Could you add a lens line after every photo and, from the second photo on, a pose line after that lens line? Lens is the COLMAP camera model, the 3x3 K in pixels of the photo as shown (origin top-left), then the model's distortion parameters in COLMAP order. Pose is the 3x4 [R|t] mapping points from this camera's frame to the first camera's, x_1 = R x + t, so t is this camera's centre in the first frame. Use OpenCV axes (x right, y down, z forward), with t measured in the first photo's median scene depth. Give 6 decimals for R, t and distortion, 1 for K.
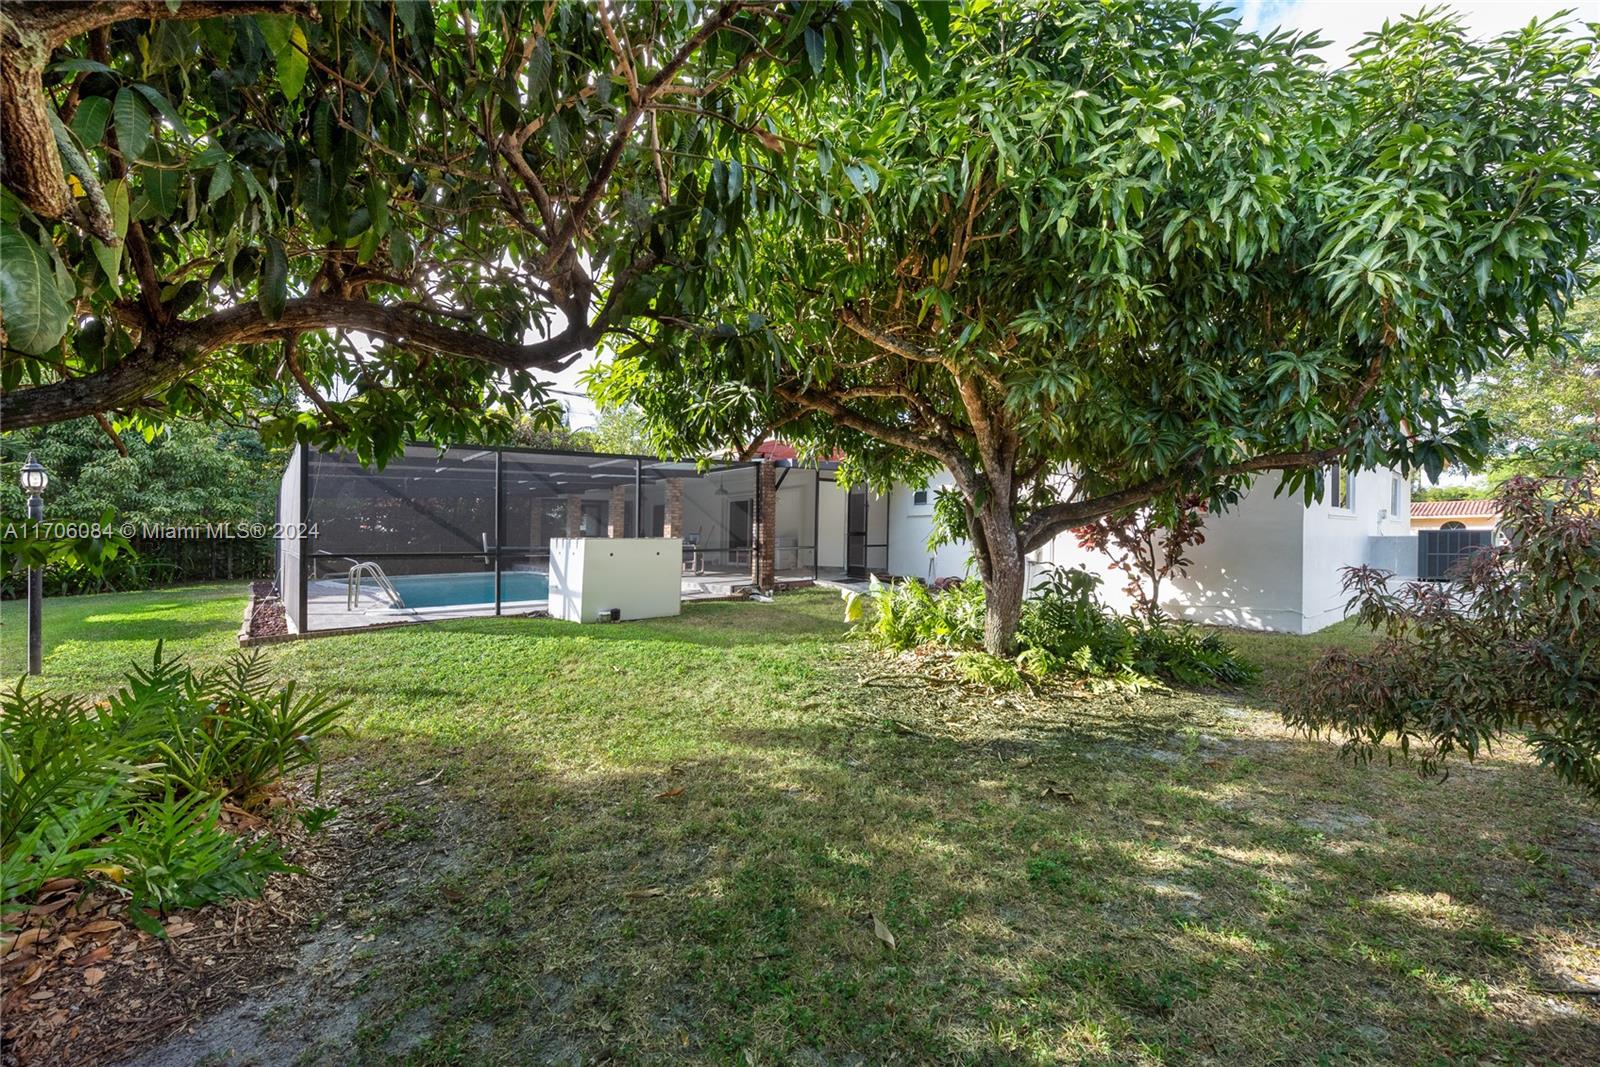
lens RADIAL K [[629.8, 0, 800.0], [0, 629.8, 533.5], [0, 0, 1]] dist [0.018078, -0.006225]
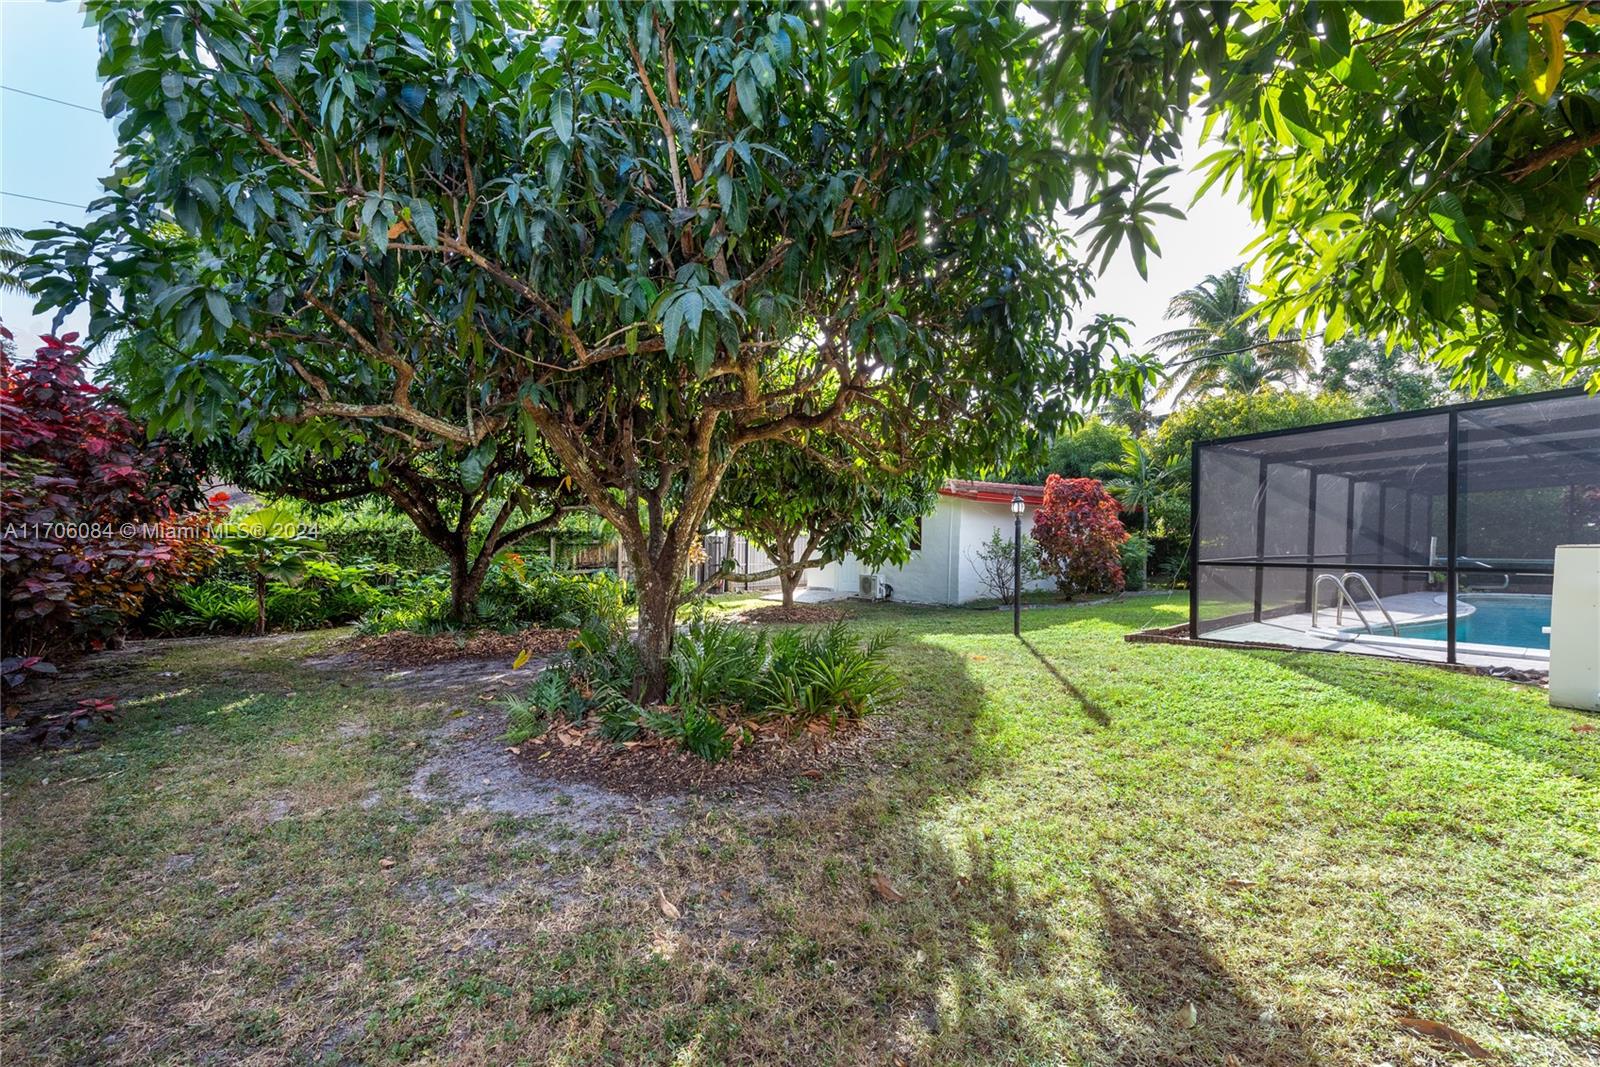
lens RADIAL K [[629.8, 0, 800.0], [0, 629.8, 533.5], [0, 0, 1]] dist [0.018078, -0.006225]
pose [[-0.043988, -0.006176, -0.999013, 0.449931], [0.009359, 0.999934, -0.006594, -0.012755], [0.998988, -0.009640, -0.043928, 0.738620]]
